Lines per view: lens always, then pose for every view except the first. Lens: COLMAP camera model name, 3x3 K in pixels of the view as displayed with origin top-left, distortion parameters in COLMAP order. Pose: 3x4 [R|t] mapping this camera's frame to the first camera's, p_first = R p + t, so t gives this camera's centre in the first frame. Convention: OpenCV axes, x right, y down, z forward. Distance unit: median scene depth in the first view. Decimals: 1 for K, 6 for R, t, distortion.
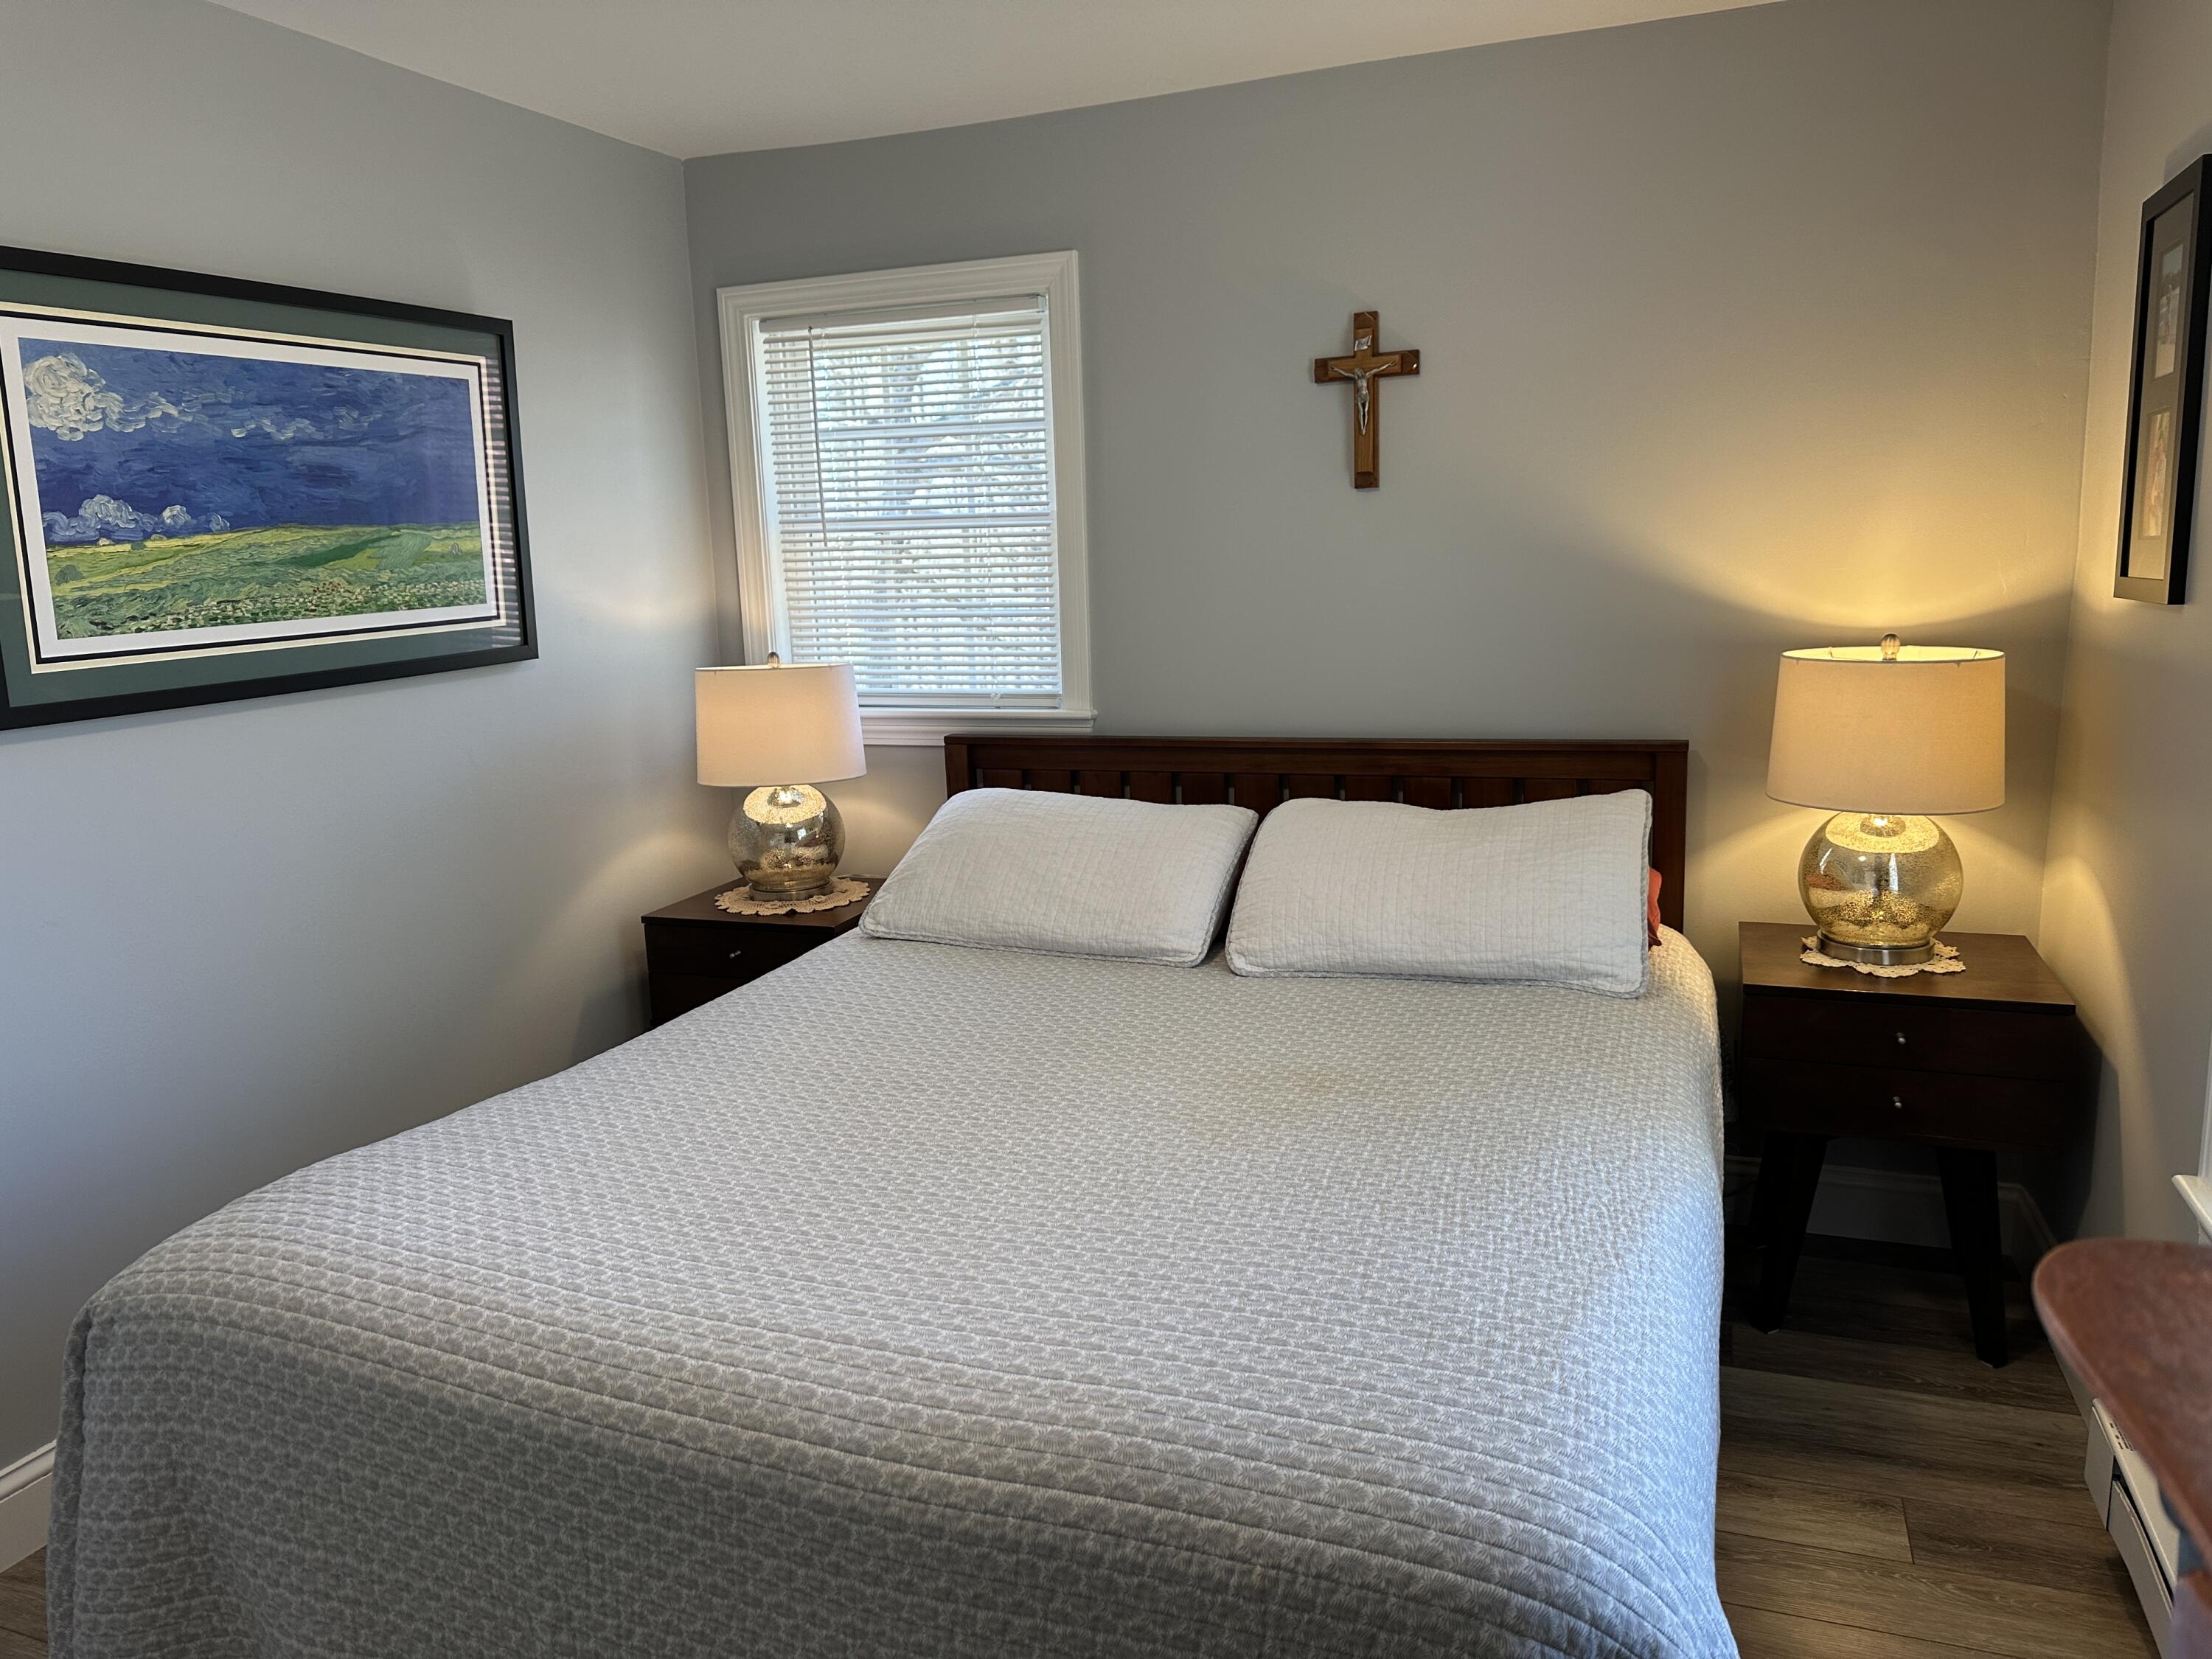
lens RADIAL K [[1551.6, 0, 1106.8], [0, 1551.6, 812.6], [0, 0, 1]] dist [0.021412, -0.028435]
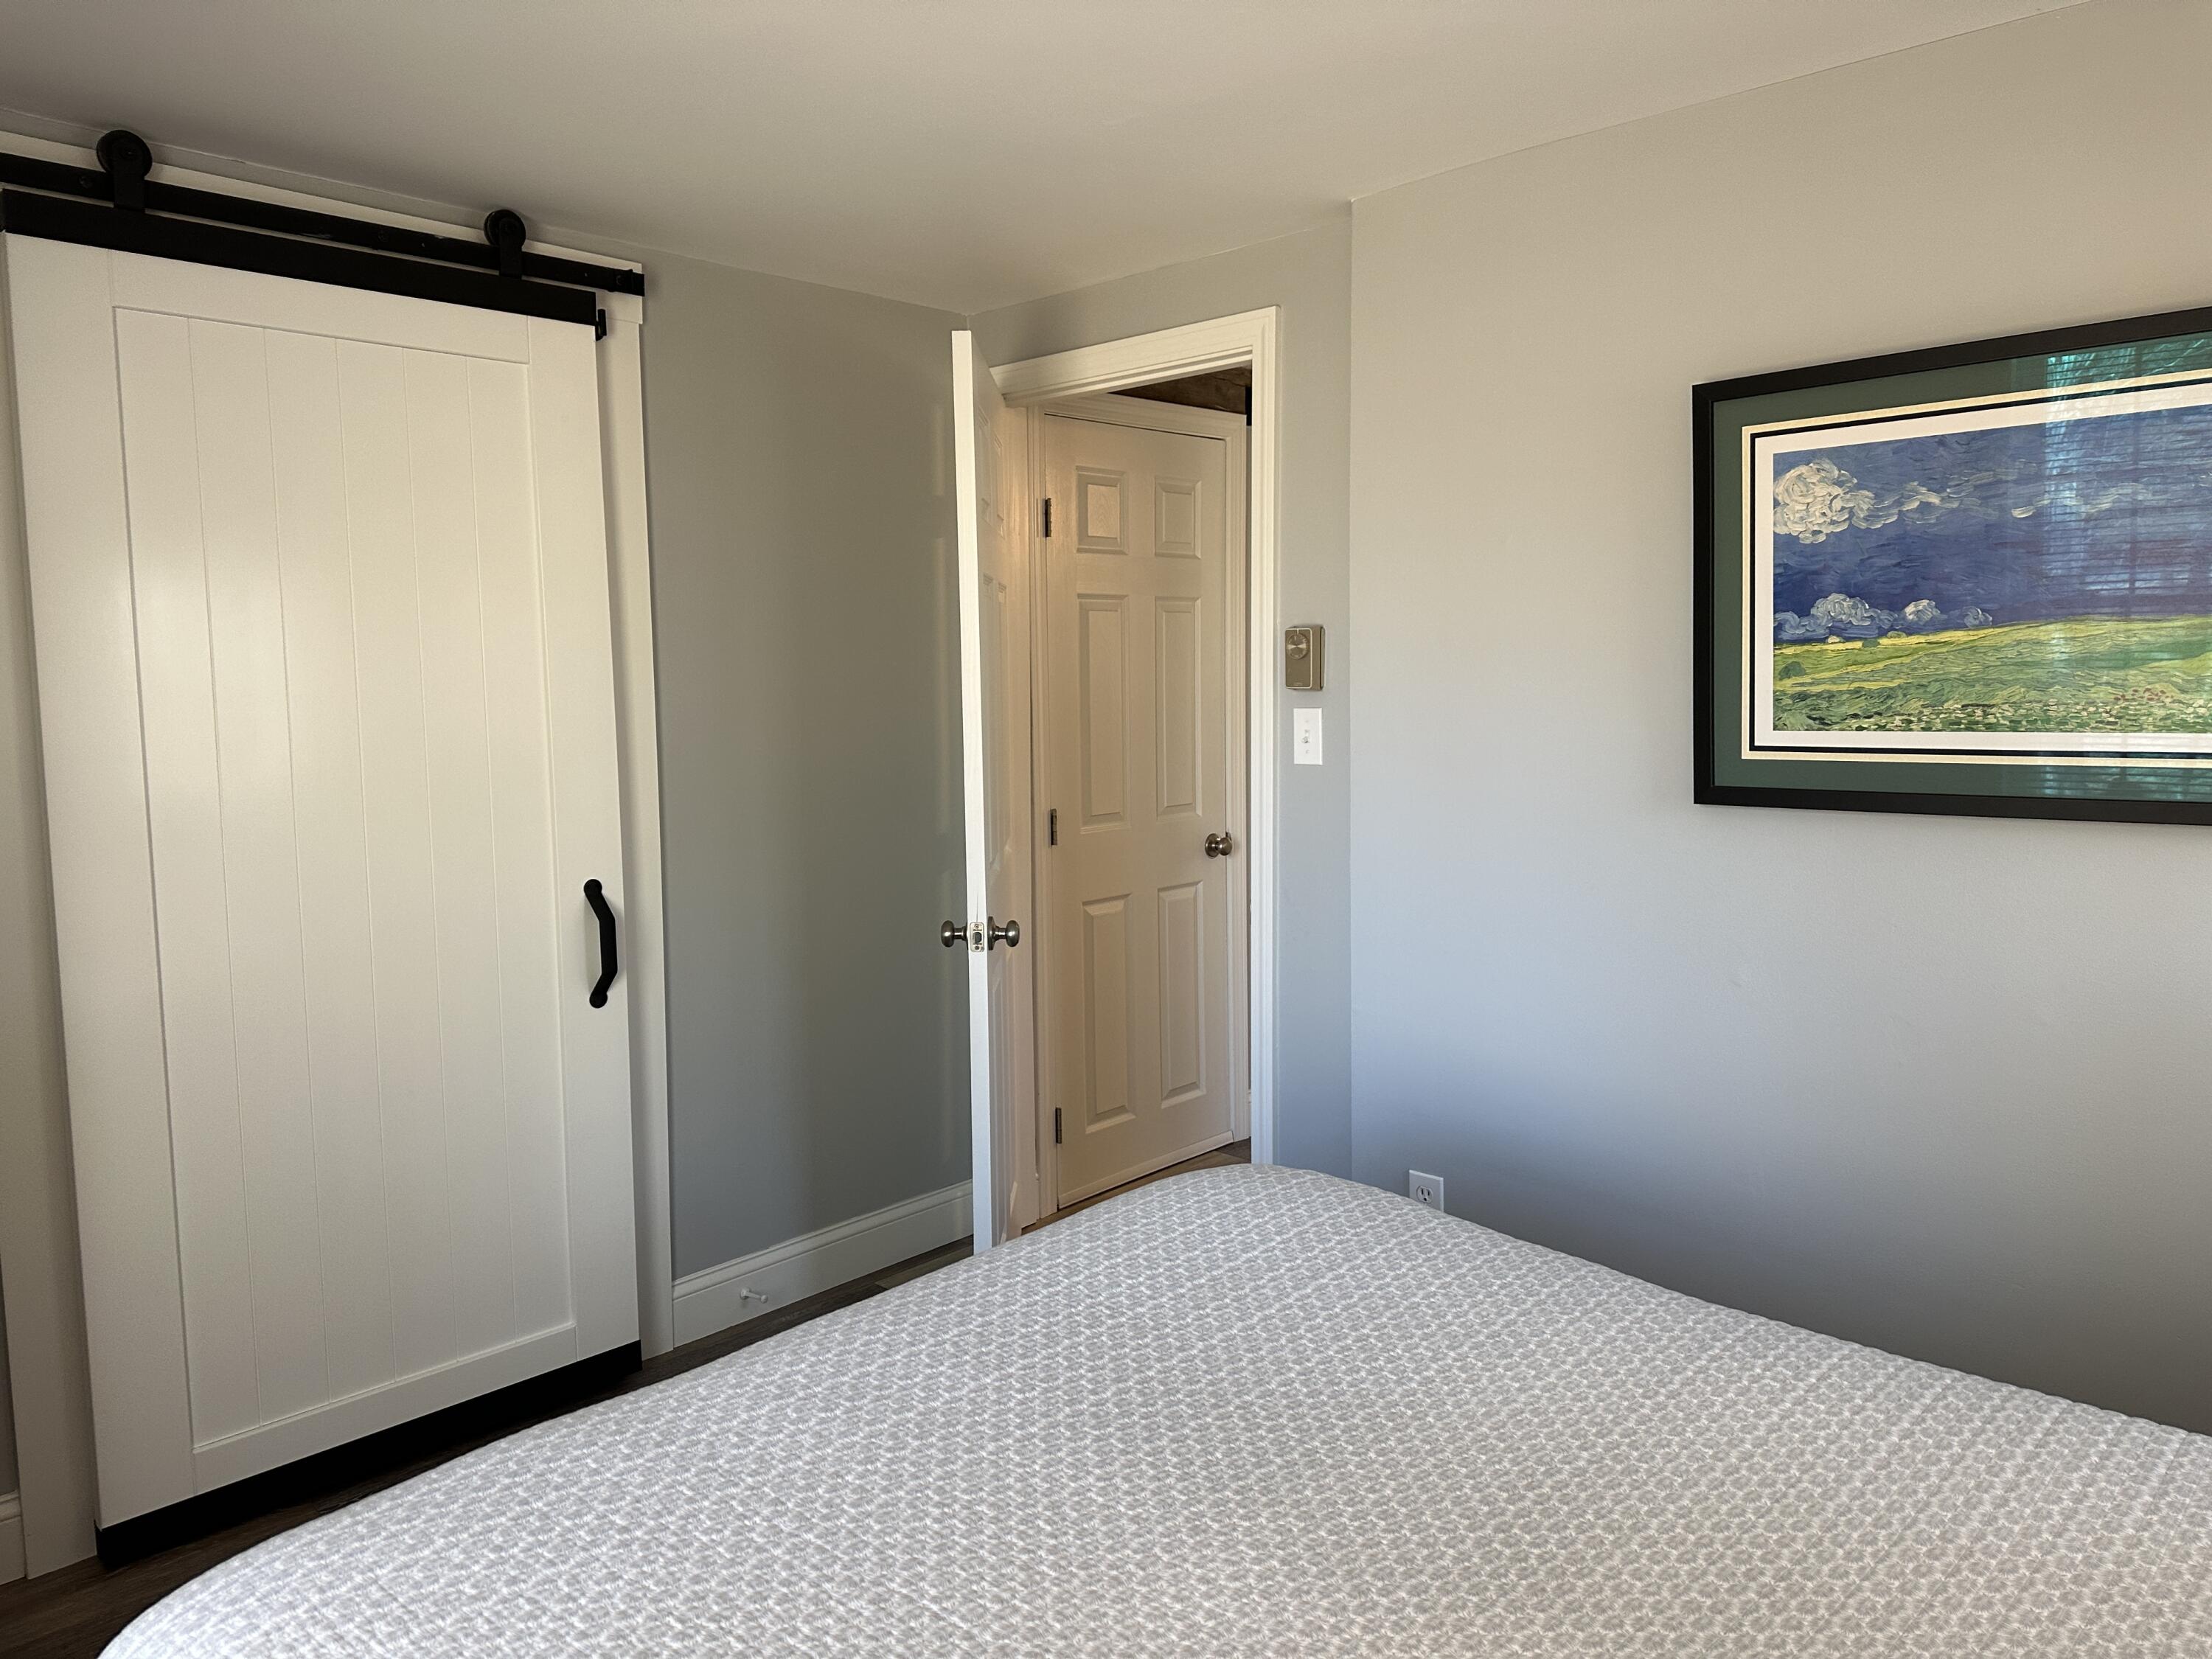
lens RADIAL K [[1551.6, 0, 1102.0], [0, 1551.6, 840.9], [0, 0, 1]] dist [0.021412, -0.028435]
pose [[-0.377264, 0.134935, -0.916223, 0.477988], [-0.139402, 0.969782, 0.200223, -0.180595], [0.915554, 0.203260, -0.347054, 0.928884]]
